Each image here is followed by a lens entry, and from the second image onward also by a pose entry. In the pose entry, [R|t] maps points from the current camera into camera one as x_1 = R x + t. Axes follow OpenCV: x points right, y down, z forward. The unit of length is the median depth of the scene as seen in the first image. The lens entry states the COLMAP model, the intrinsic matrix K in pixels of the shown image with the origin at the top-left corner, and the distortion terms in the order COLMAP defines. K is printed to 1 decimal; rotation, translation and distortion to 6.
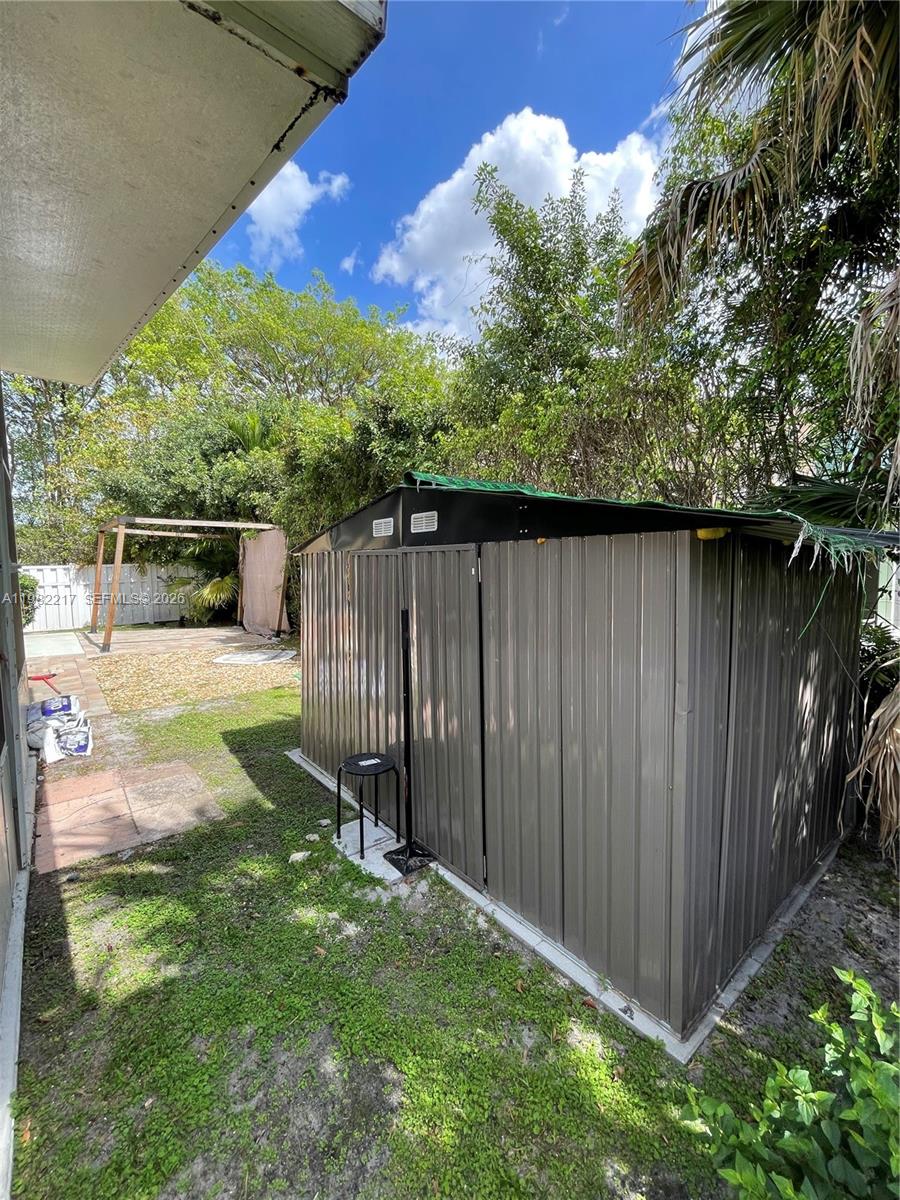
lens RADIAL K [[489.1, 0, 446.4], [0, 489.1, 604.0], [0, 0, 1]] dist [-0.006492, 0.001034]
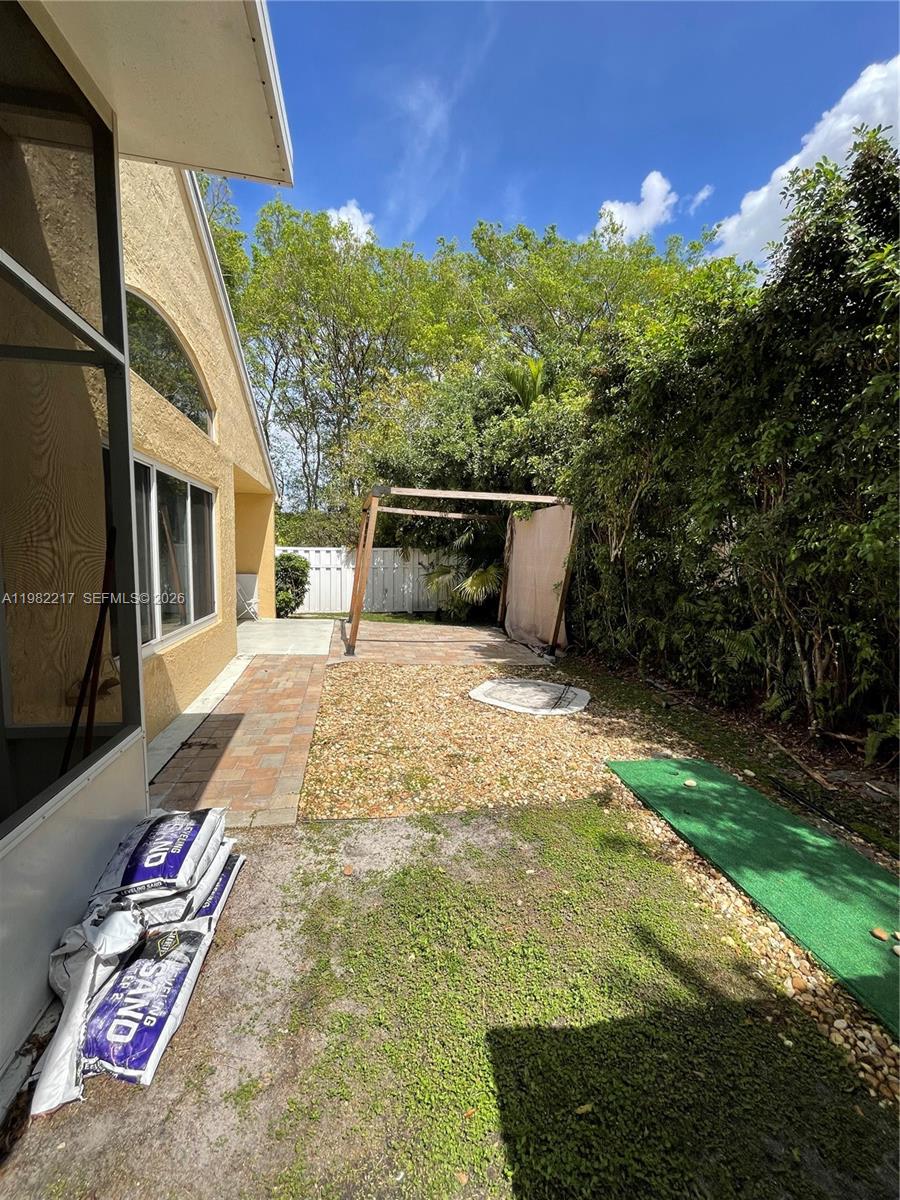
lens RADIAL K [[489.1, 0, 445.6], [0, 489.1, 602.1], [0, 0, 1]] dist [-0.006492, 0.001034]
pose [[0.879010, 0.076164, -0.470681, -0.138133], [-0.068682, 0.997090, 0.033079, -0.020177], [0.471830, 0.003251, 0.881683, 0.268821]]
